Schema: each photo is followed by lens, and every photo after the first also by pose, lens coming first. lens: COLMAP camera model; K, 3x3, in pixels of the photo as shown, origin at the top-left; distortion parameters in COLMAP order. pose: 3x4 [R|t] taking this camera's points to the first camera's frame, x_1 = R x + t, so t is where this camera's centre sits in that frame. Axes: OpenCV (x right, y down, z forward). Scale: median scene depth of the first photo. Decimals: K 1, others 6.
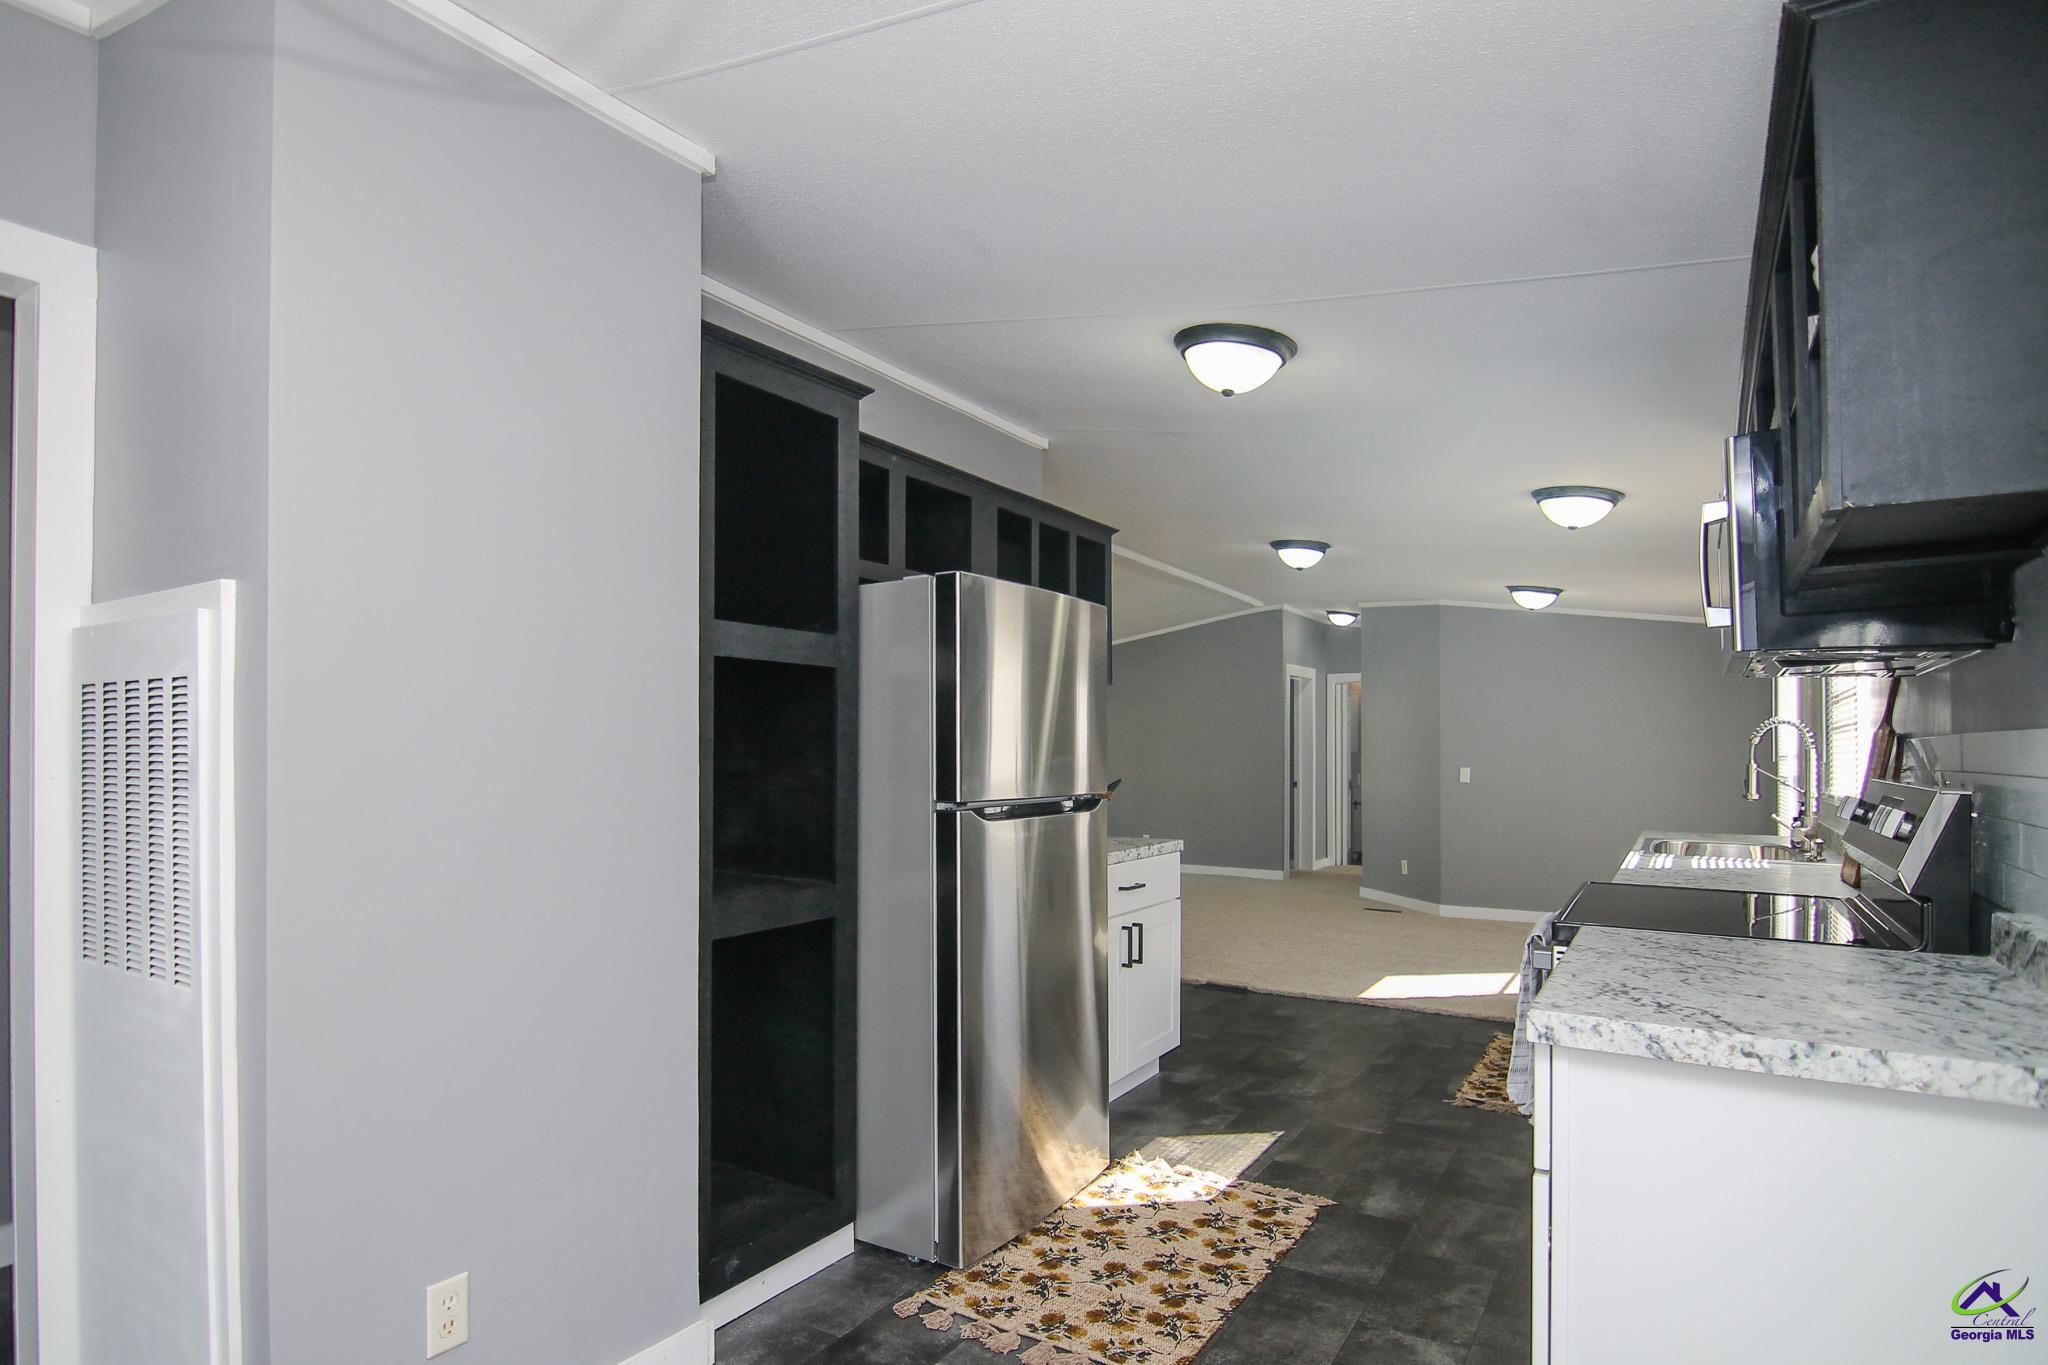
lens RADIAL K [[1069.6, 0, 997.0], [0, 1069.6, 733.2], [0, 0, 1]] dist [-0.001096, -0.013750]
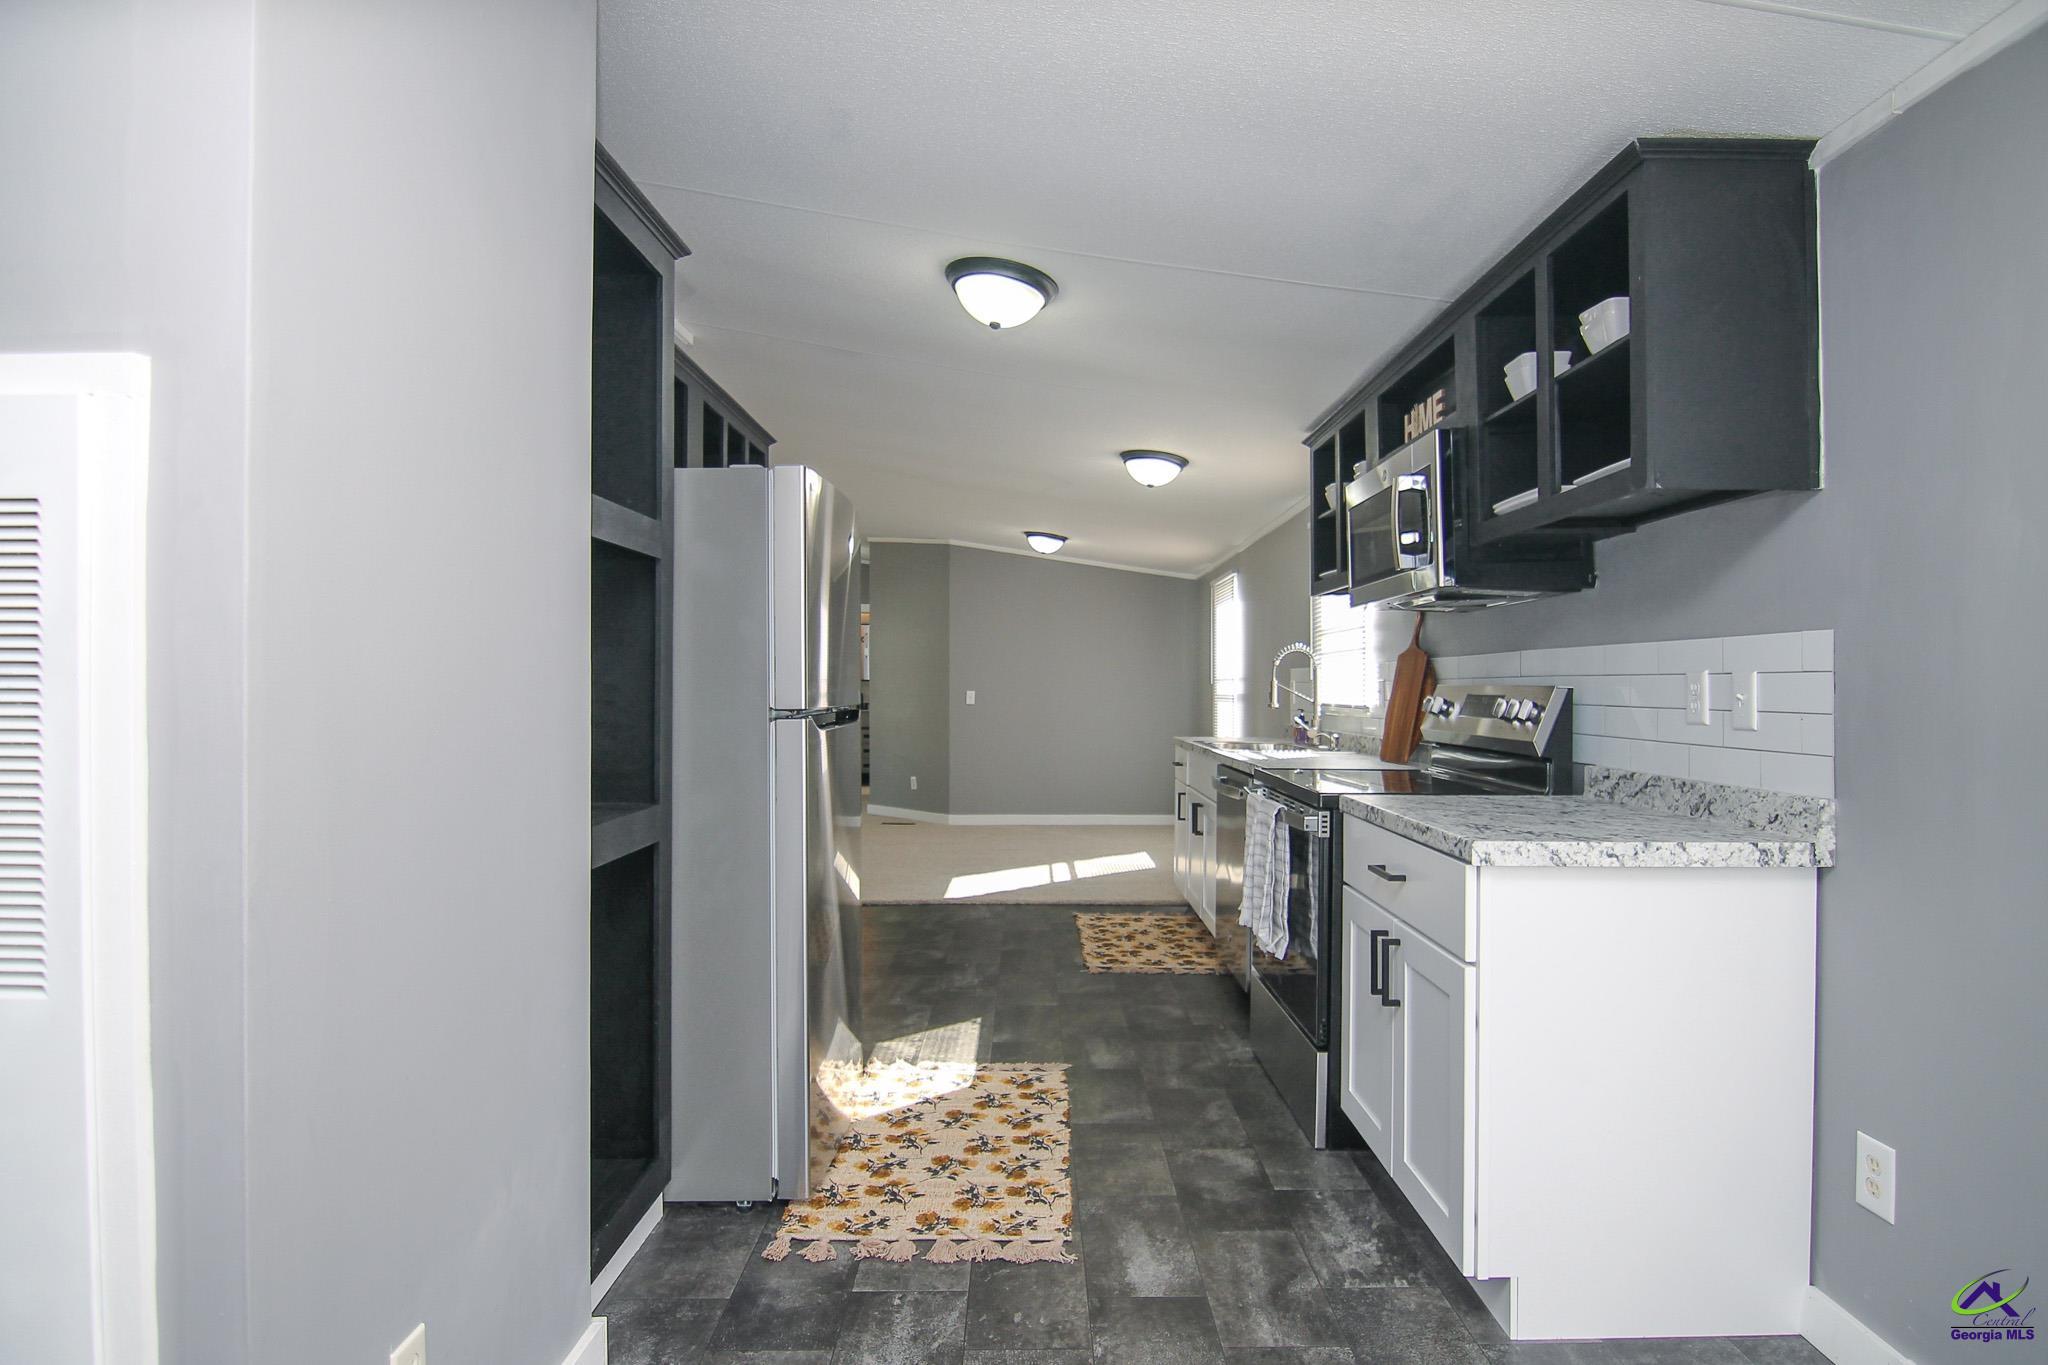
lens RADIAL K [[1069.6, 0, 1003.2], [0, 1069.6, 672.8], [0, 0, 1]] dist [-0.001096, -0.013750]
pose [[0.843345, 0.008126, 0.537311, -0.376697], [-0.011378, 0.999932, 0.002736, 0.026720], [-0.537252, -0.008421, 0.843380, 0.101185]]
